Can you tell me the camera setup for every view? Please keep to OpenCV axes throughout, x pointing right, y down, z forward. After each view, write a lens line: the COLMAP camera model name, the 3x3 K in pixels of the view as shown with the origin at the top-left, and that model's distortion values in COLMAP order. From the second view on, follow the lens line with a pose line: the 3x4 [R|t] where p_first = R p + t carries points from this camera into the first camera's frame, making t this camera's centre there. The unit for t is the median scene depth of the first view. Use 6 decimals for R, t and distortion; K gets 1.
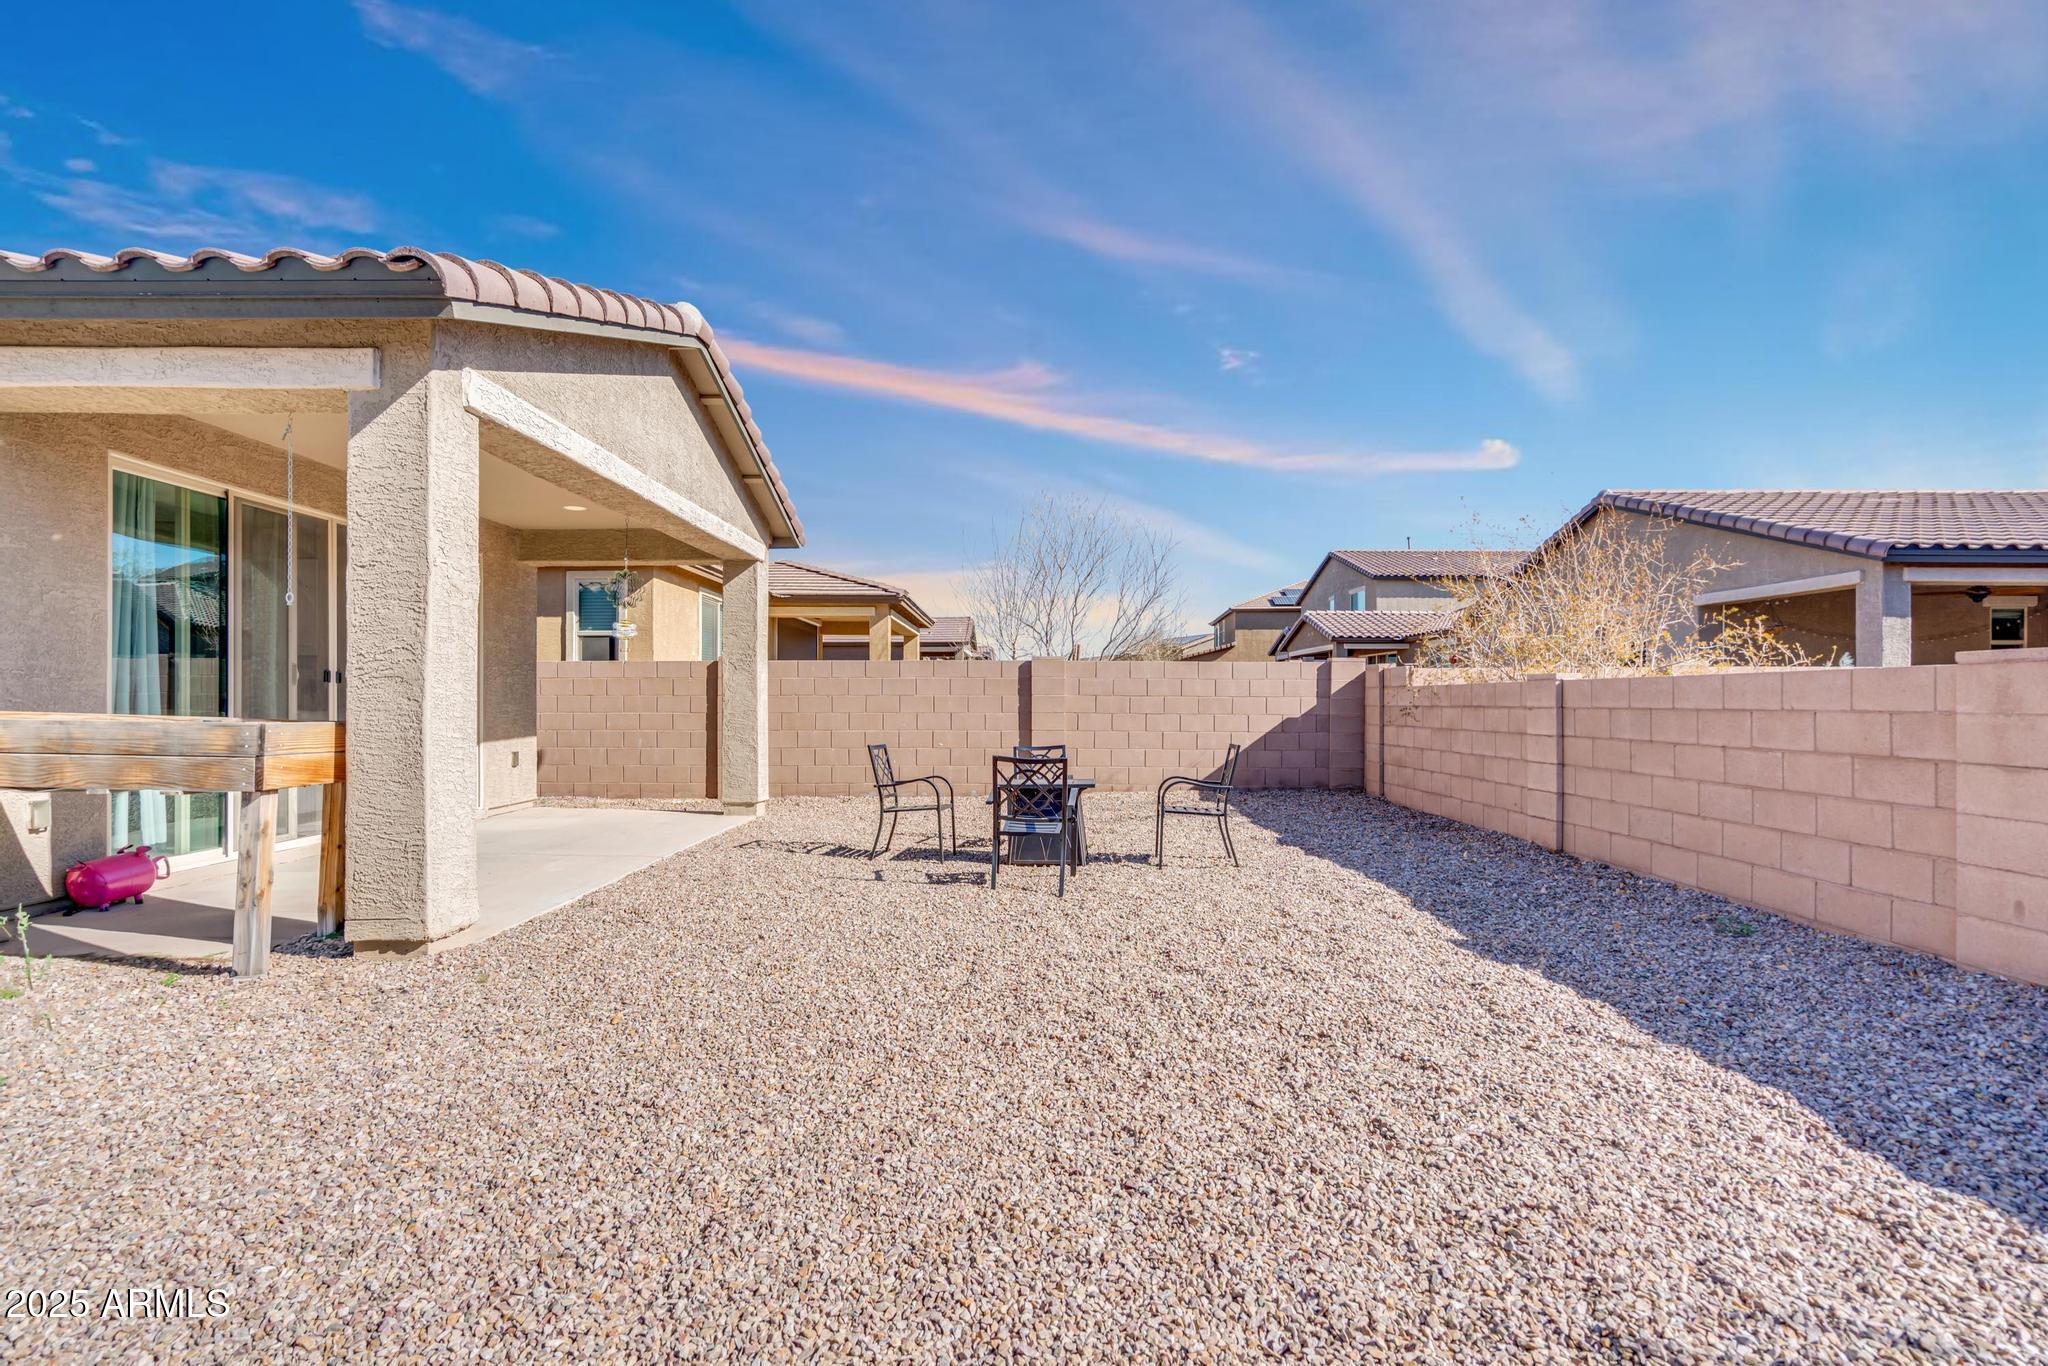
lens RADIAL K [[932.1, 0, 1012.2], [0, 932.1, 699.3], [0, 0, 1]] dist [-0.005389, 0.003022]
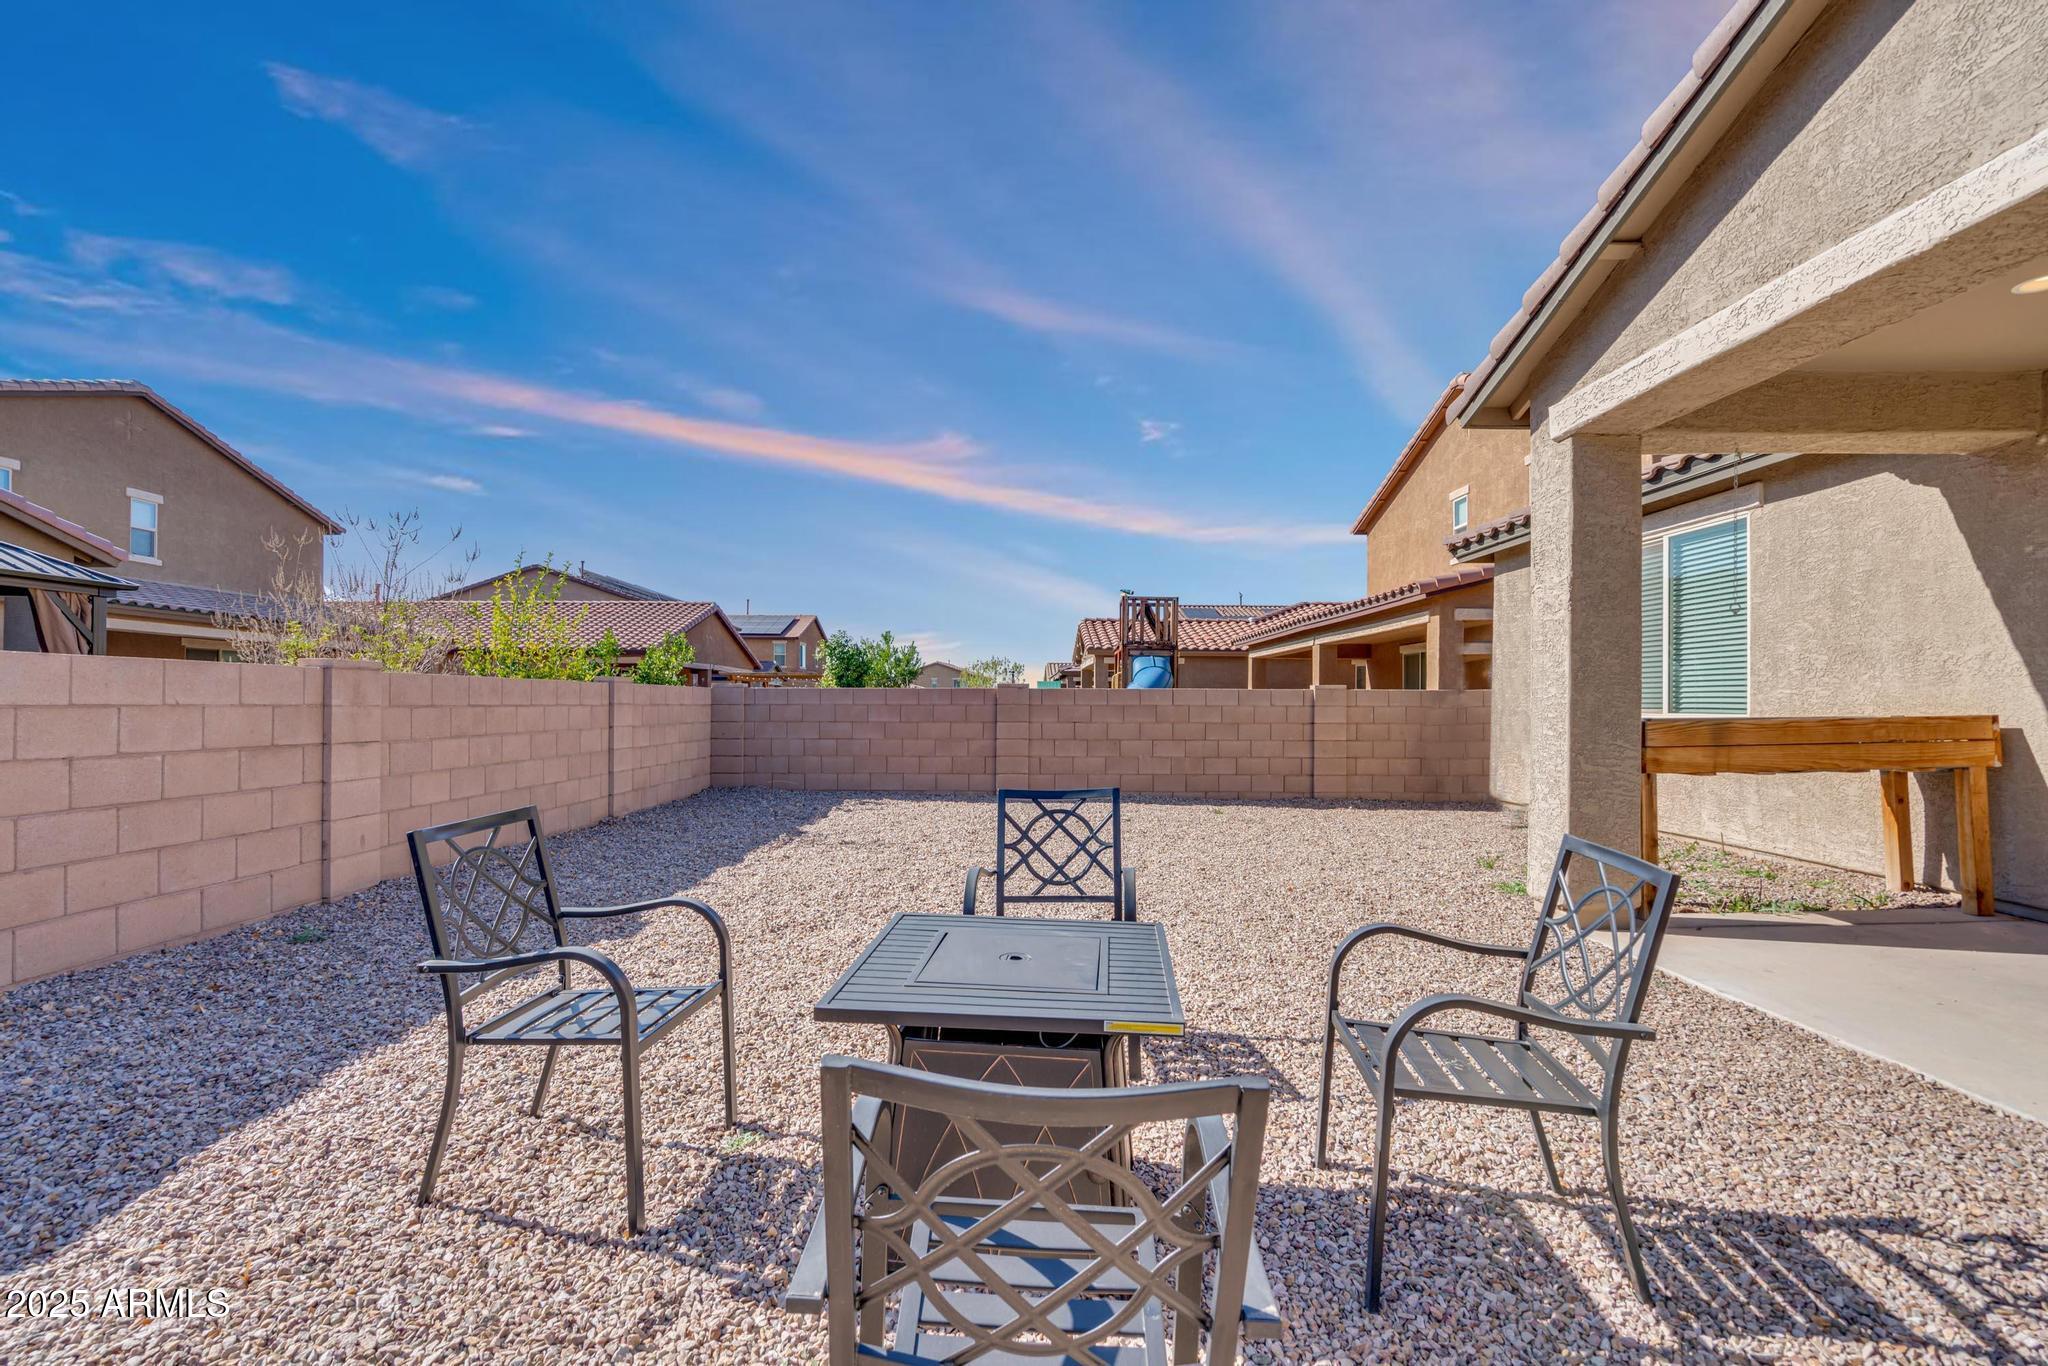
lens RADIAL K [[932.1, 0, 1019.2], [0, 932.1, 693.6], [0, 0, 1]] dist [-0.005389, 0.003022]
pose [[-0.999975, -0.006128, -0.003407, 0.044796], [-0.006084, 0.999900, -0.012739, 0.006281], [0.003485, -0.012718, -0.999913, 1.618137]]
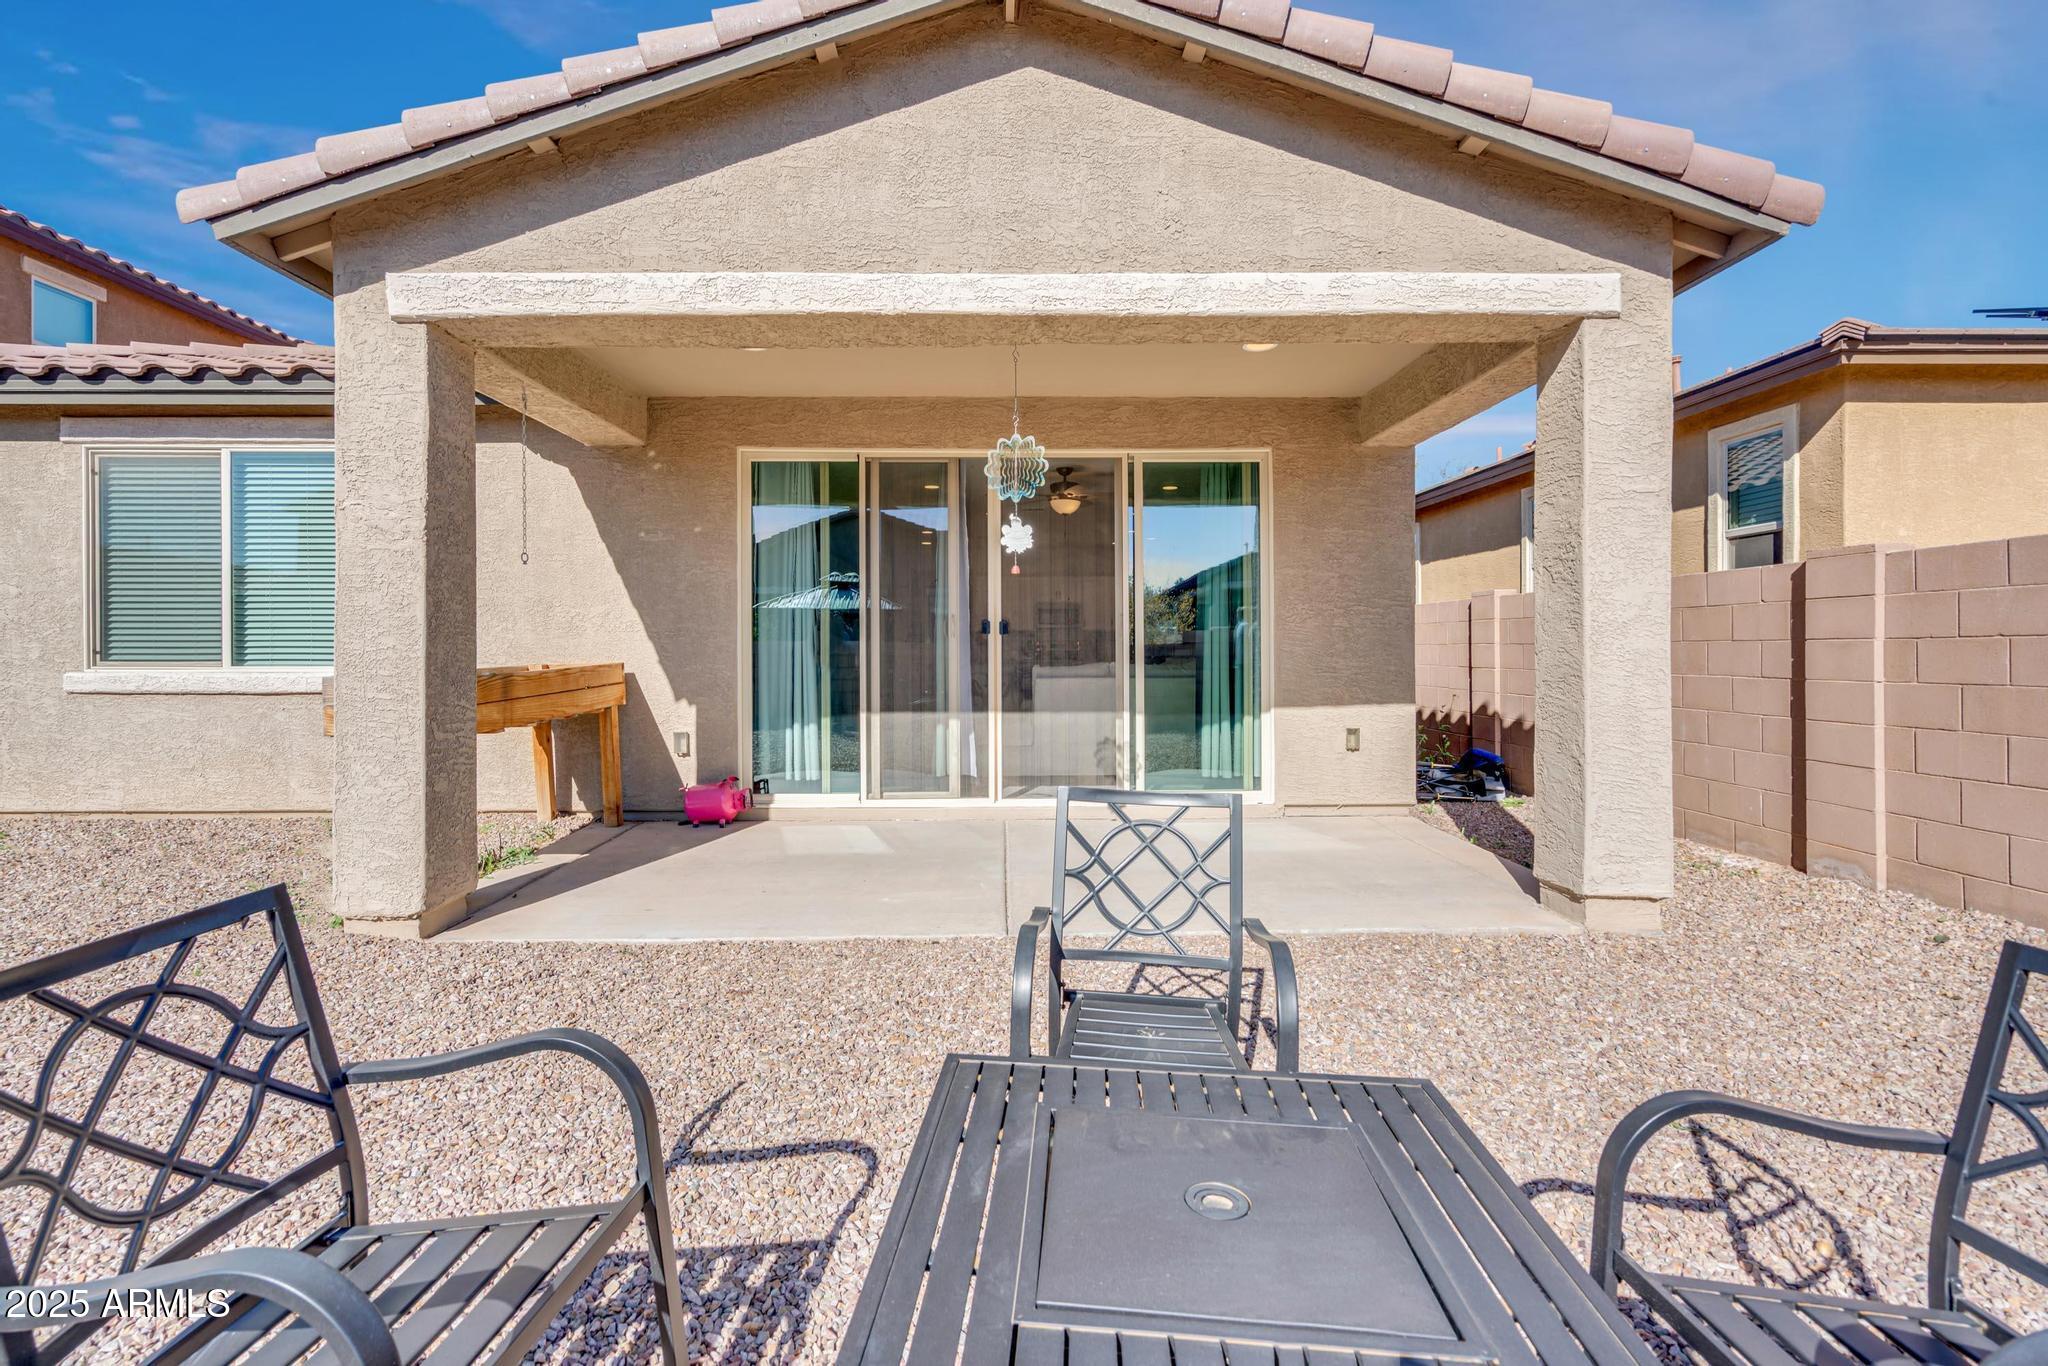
lens RADIAL K [[932.1, 0, 1017.5], [0, 932.1, 654.9], [0, 0, 1]] dist [-0.005389, 0.003022]
pose [[0.027380, 0.002643, -0.999622, 0.227821], [0.005138, 0.999983, 0.002785, 0.000355], [0.999612, -0.005212, 0.027366, 1.192376]]
